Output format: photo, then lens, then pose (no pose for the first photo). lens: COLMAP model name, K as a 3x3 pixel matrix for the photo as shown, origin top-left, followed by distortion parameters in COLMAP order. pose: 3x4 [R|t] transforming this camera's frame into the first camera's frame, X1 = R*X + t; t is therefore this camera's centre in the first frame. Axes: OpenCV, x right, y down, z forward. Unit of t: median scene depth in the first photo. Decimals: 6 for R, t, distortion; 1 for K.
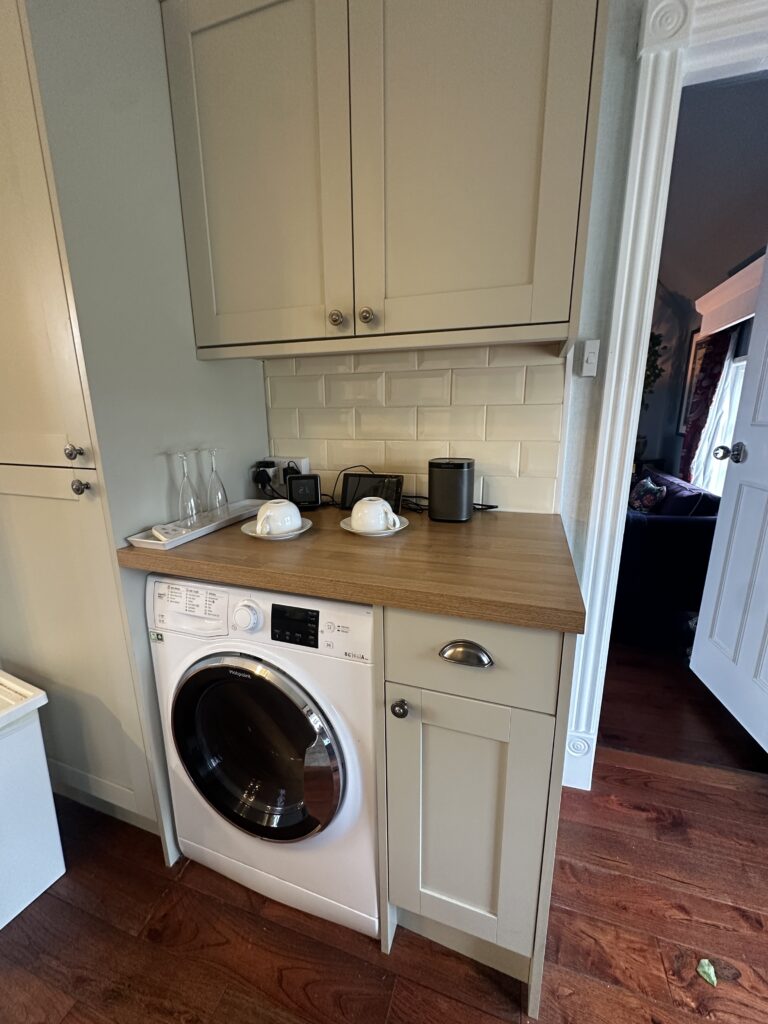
lens RADIAL K [[407.3, 0, 382.6], [0, 407.3, 511.8], [0, 0, 1]] dist [0.000821, 0.000078]
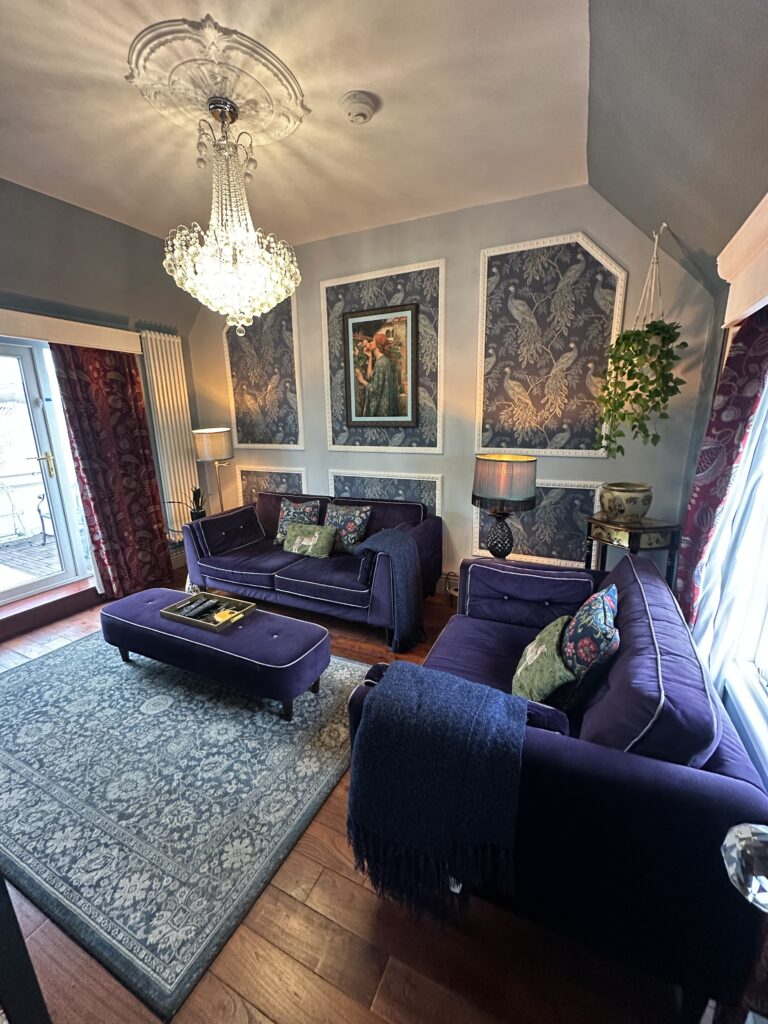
lens RADIAL K [[407.3, 0, 387.9], [0, 407.3, 512.5], [0, 0, 1]] dist [0.000821, 0.000078]
pose [[0.990947, 0.032610, -0.130234, 0.436903], [-0.032207, 0.999468, 0.005196, -0.182205], [0.130334, -0.000954, 0.991470, 0.434705]]
